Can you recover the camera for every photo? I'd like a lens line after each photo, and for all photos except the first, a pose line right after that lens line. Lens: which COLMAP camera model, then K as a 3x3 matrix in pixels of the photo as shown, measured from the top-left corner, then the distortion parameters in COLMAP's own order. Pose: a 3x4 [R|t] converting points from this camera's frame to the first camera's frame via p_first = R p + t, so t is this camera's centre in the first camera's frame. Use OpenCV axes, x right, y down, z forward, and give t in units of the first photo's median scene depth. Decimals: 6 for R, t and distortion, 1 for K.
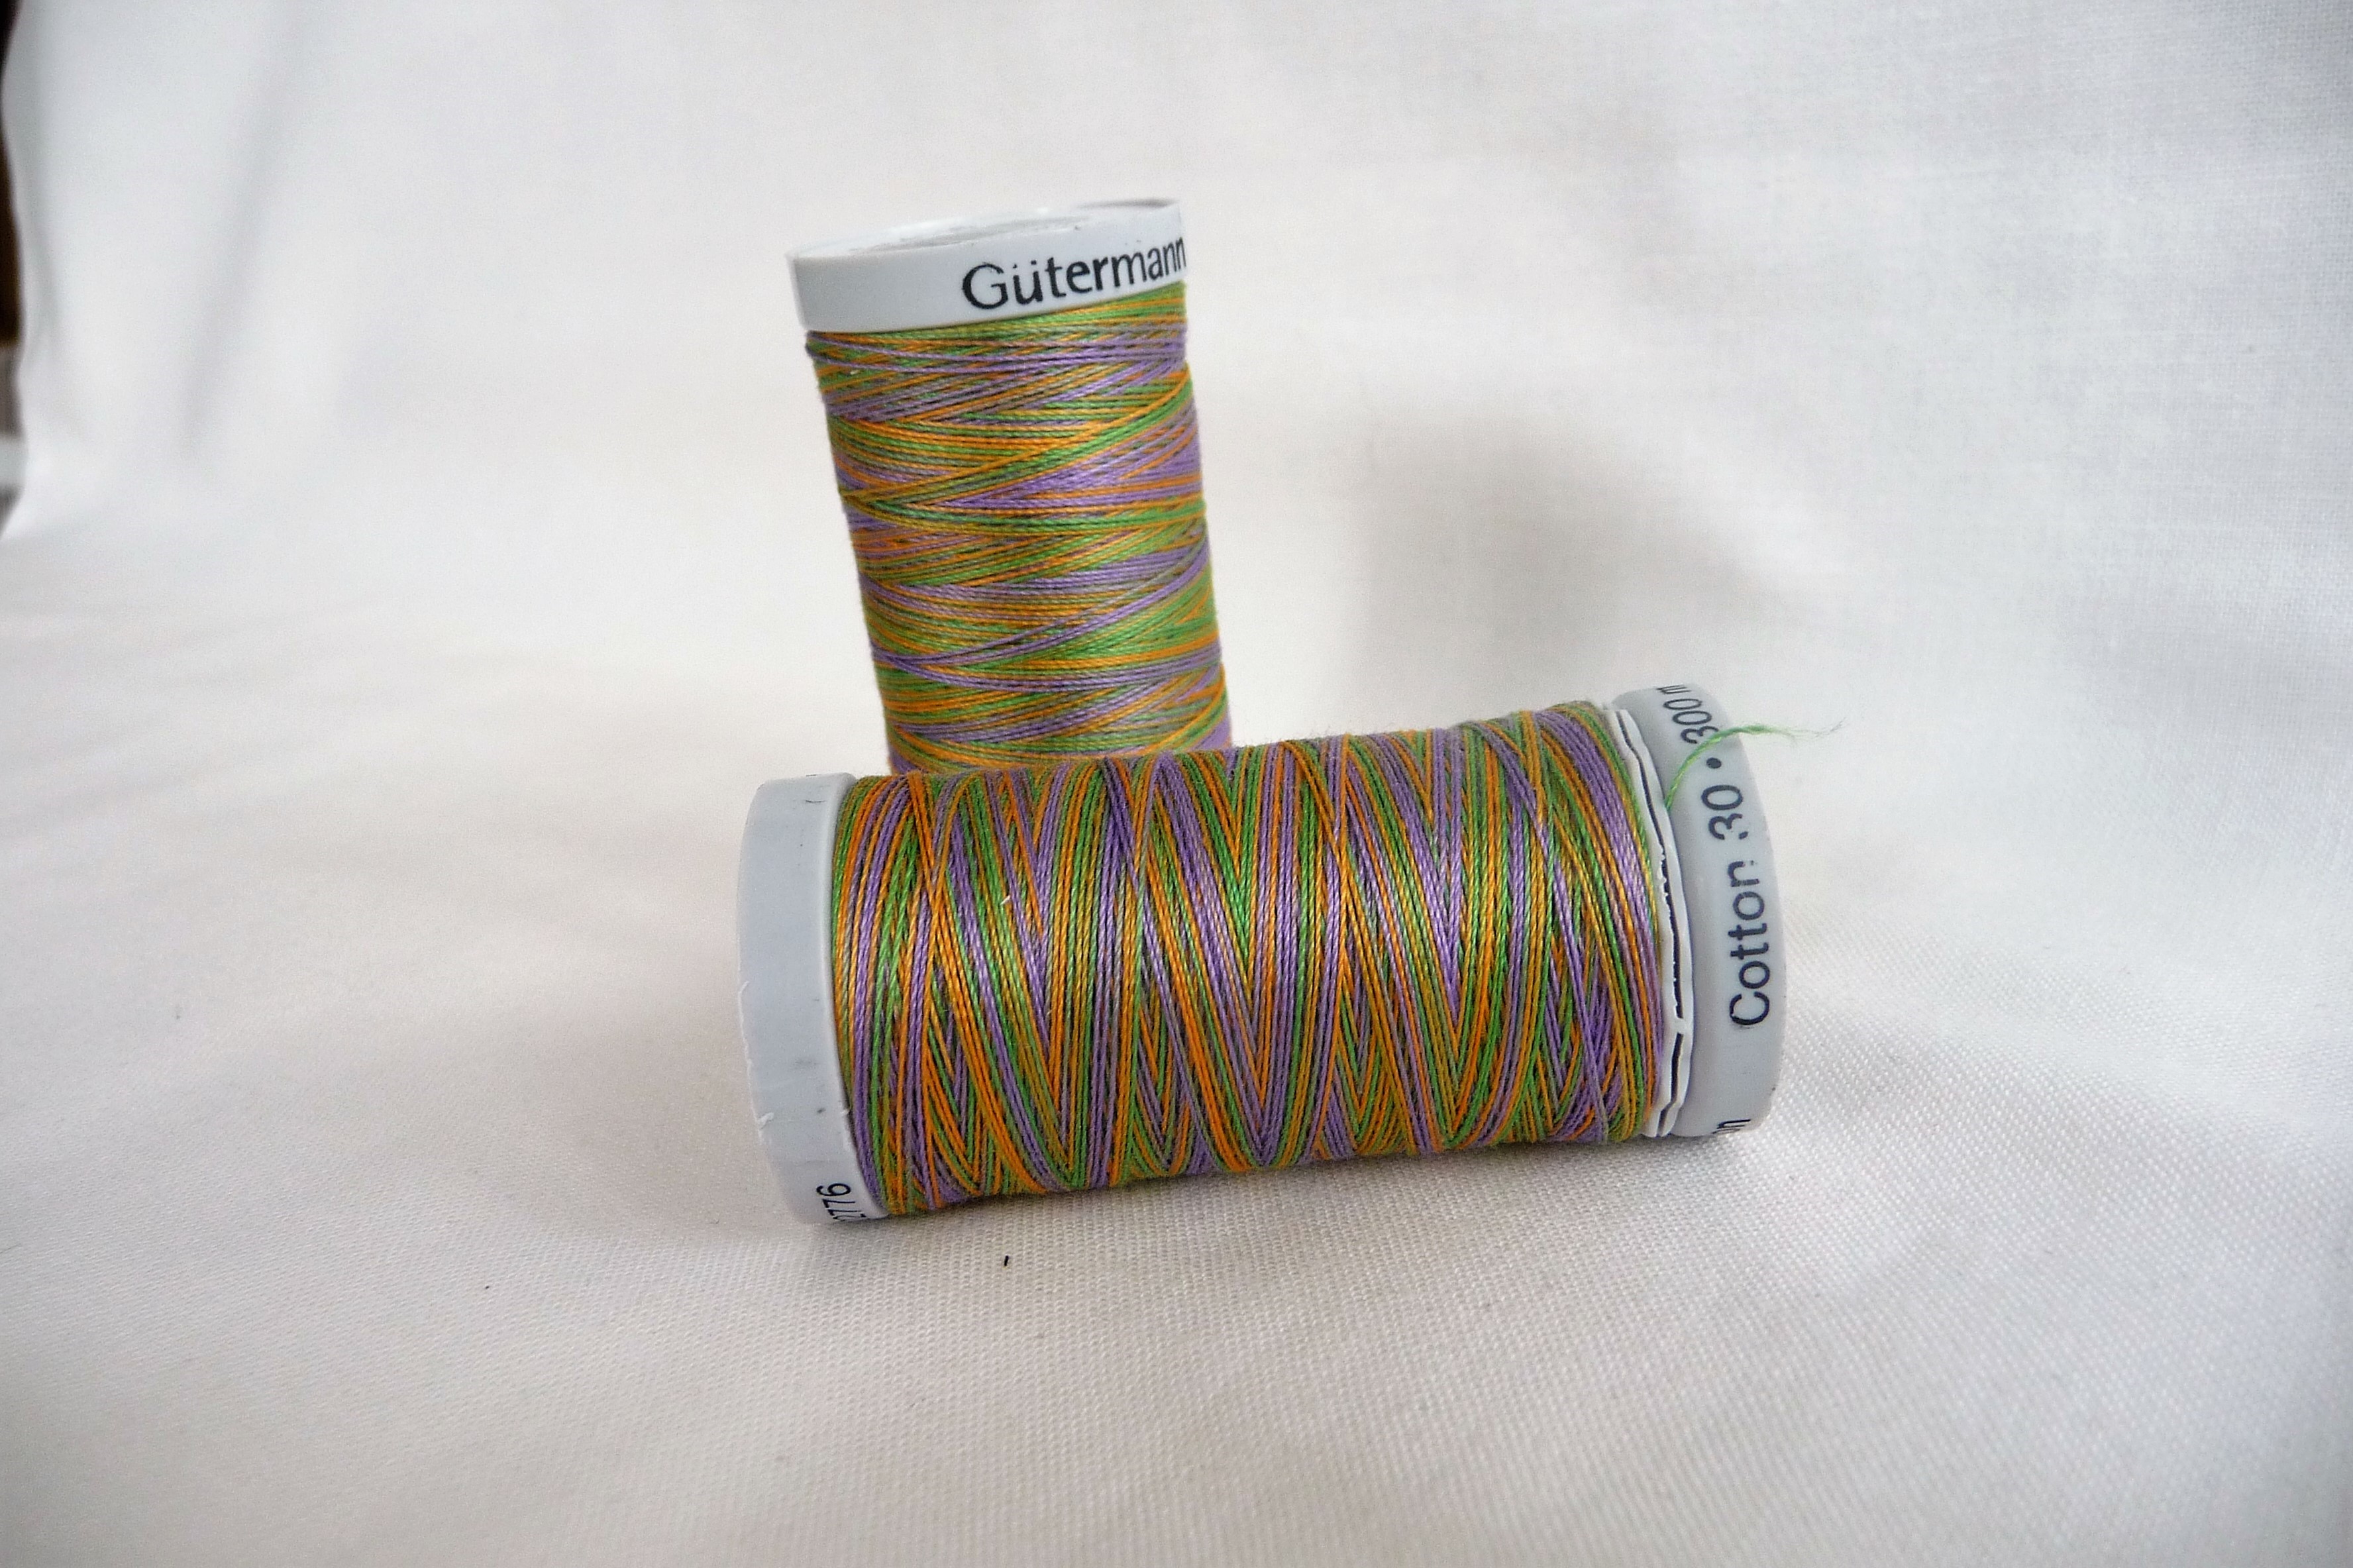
lens RADIAL K [[1912.2, 0, 1176.5], [0, 1912.2, 784.0], [0, 0, 1]] dist [-0.019868, -0.014092]
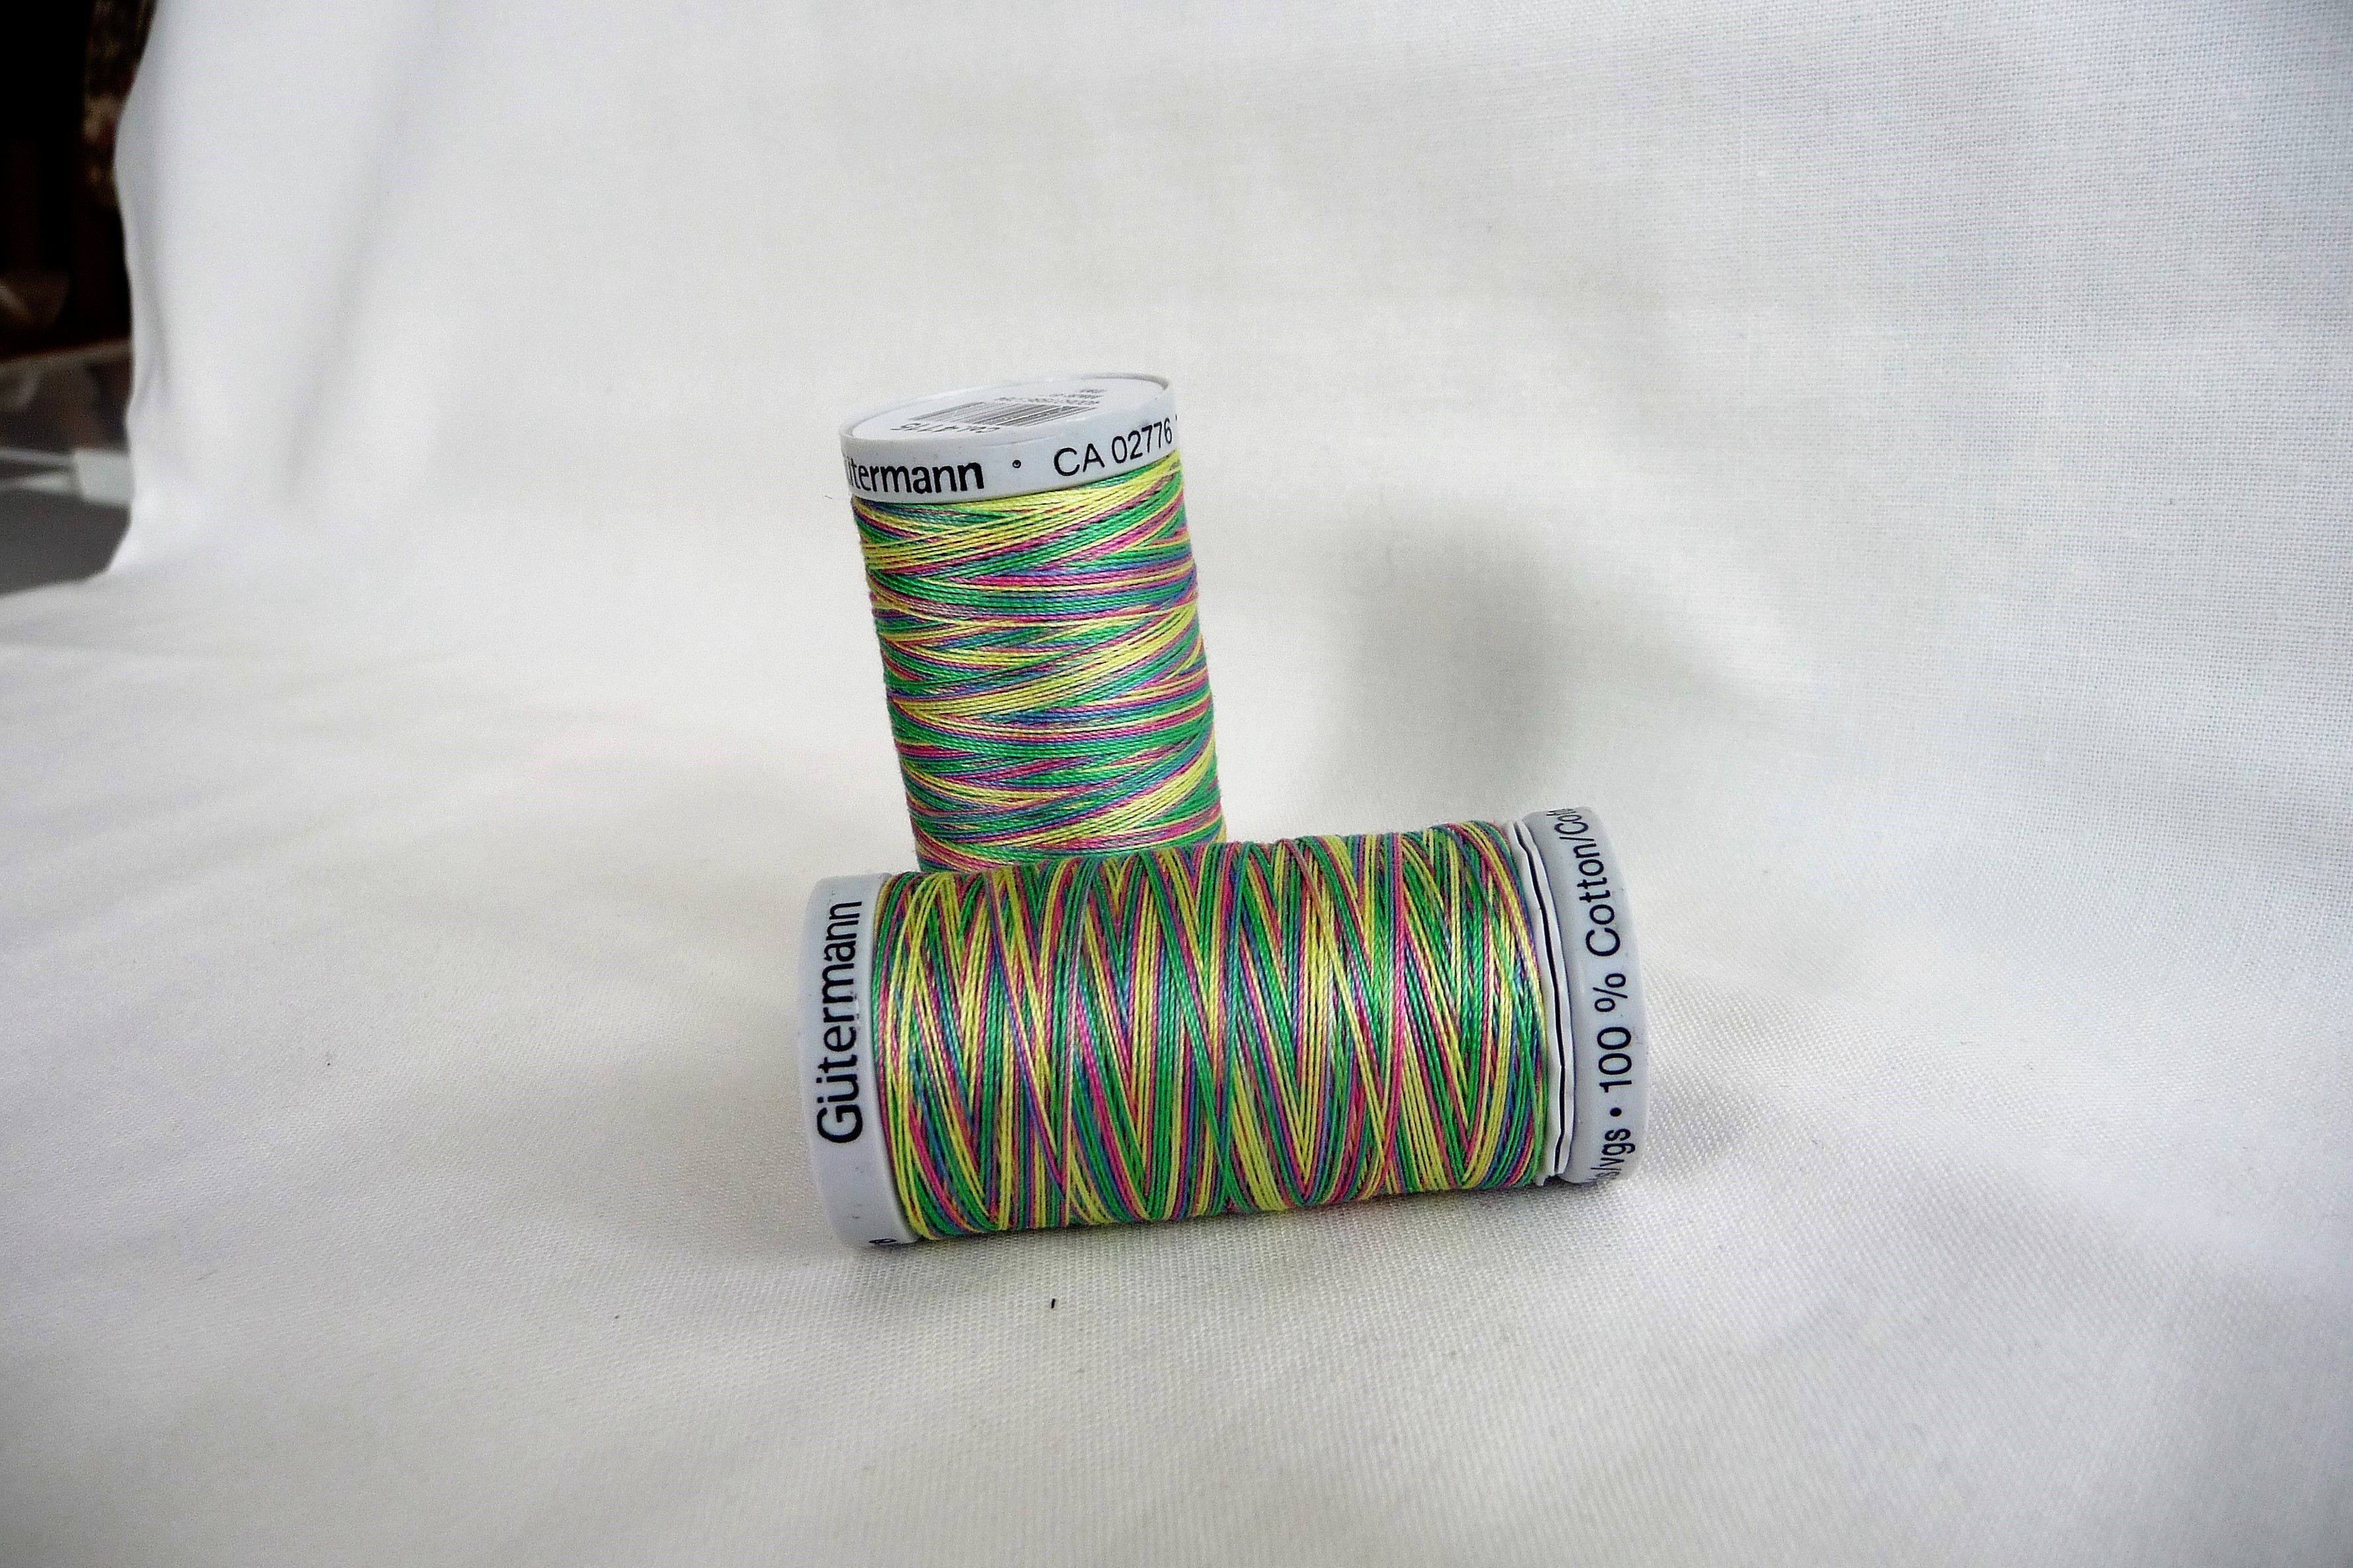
lens RADIAL K [[1908.1, 0, 1171.6], [0, 1908.1, 810.2], [0, 0, 1]] dist [-0.006058, -0.046116]
pose [[0.999583, 0.012424, -0.026082, 0.013695], [-0.011864, 0.999698, 0.021513, -0.097588], [0.026341, -0.021195, 0.999428, -0.206461]]
